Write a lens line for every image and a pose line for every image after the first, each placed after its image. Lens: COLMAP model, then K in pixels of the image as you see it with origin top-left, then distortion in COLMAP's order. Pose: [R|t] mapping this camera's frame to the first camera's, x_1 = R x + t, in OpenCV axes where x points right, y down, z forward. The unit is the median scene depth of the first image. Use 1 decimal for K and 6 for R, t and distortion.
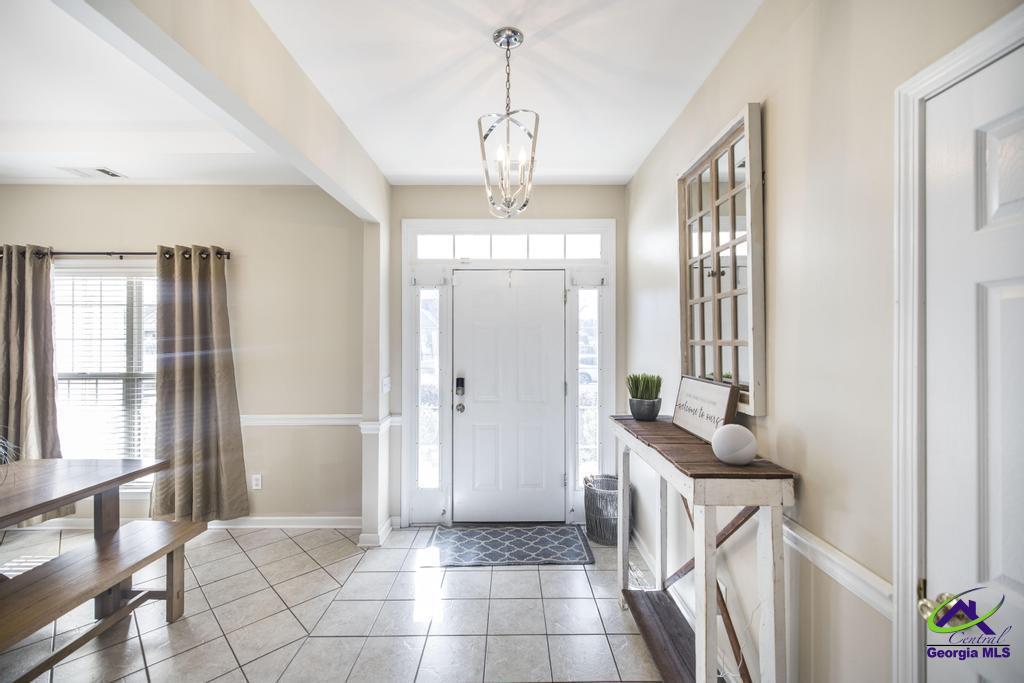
lens RADIAL K [[440.1, 0, 512.6], [0, 440.1, 340.7], [0, 0, 1]] dist [0.003734, 0.000238]
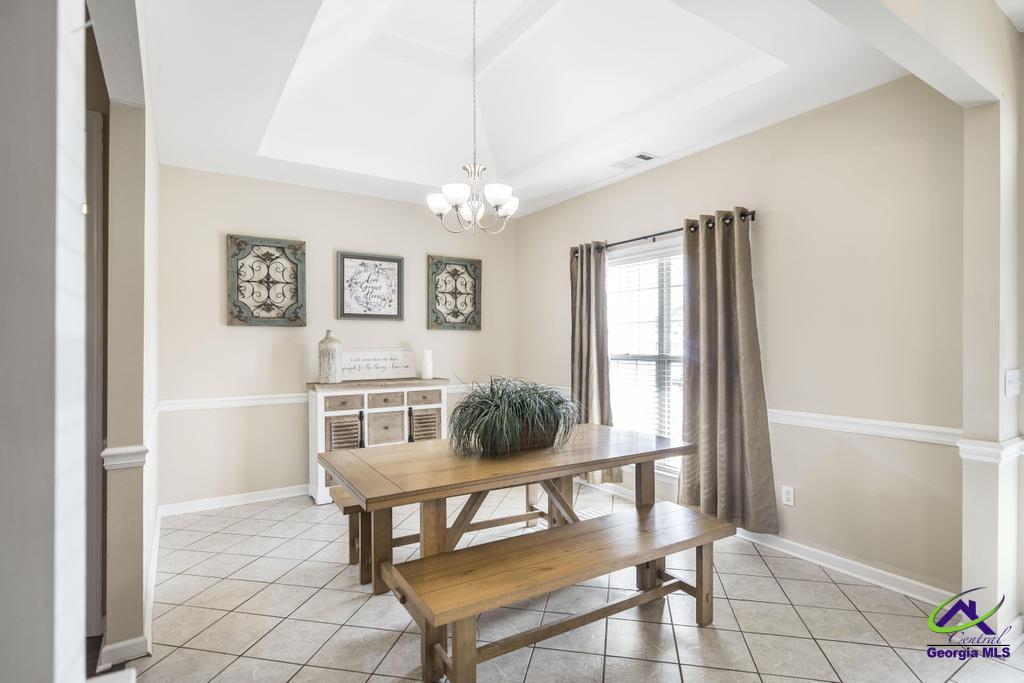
lens RADIAL K [[488.4, 0, 511.8], [0, 488.4, 347.6], [0, 0, 1]] dist [0.002001, 0.001688]
pose [[0.536240, -0.012141, -0.843978, -0.117239], [0.000242, 0.999899, -0.014231, 0.076861], [0.844066, 0.007427, 0.536188, 0.123607]]
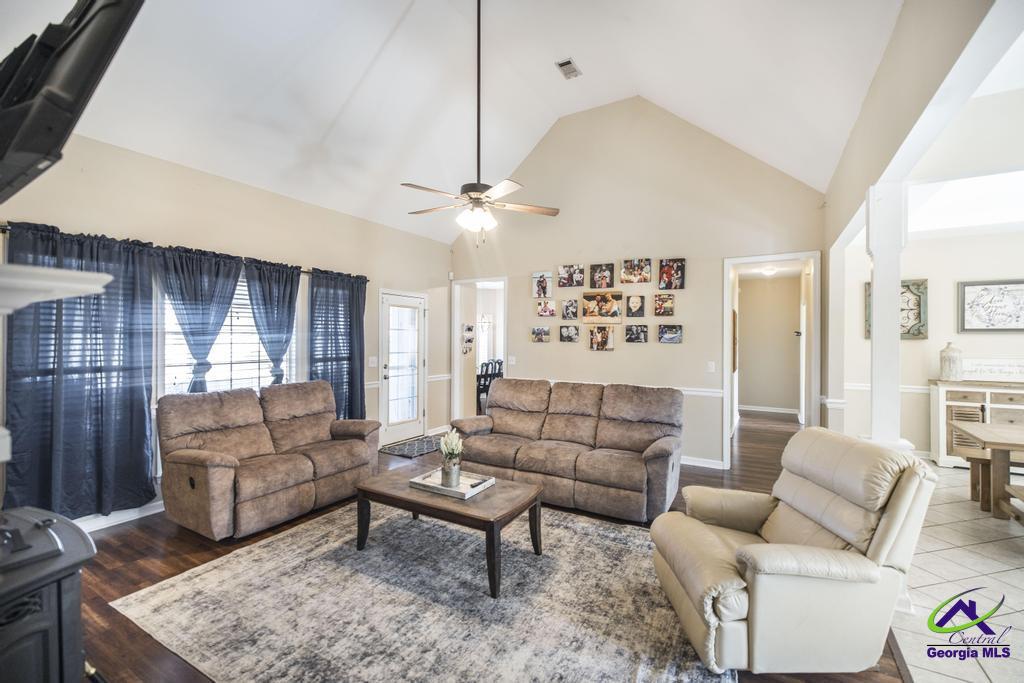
lens RADIAL K [[440.1, 0, 512.3], [0, 440.1, 338.8], [0, 0, 1]] dist [0.003734, 0.000238]
pose [[-0.525784, -0.006026, -0.850597, 0.846364], [-0.010149, 0.999948, -0.000811, 0.007917], [0.850557, 0.008206, -0.525818, -0.130198]]
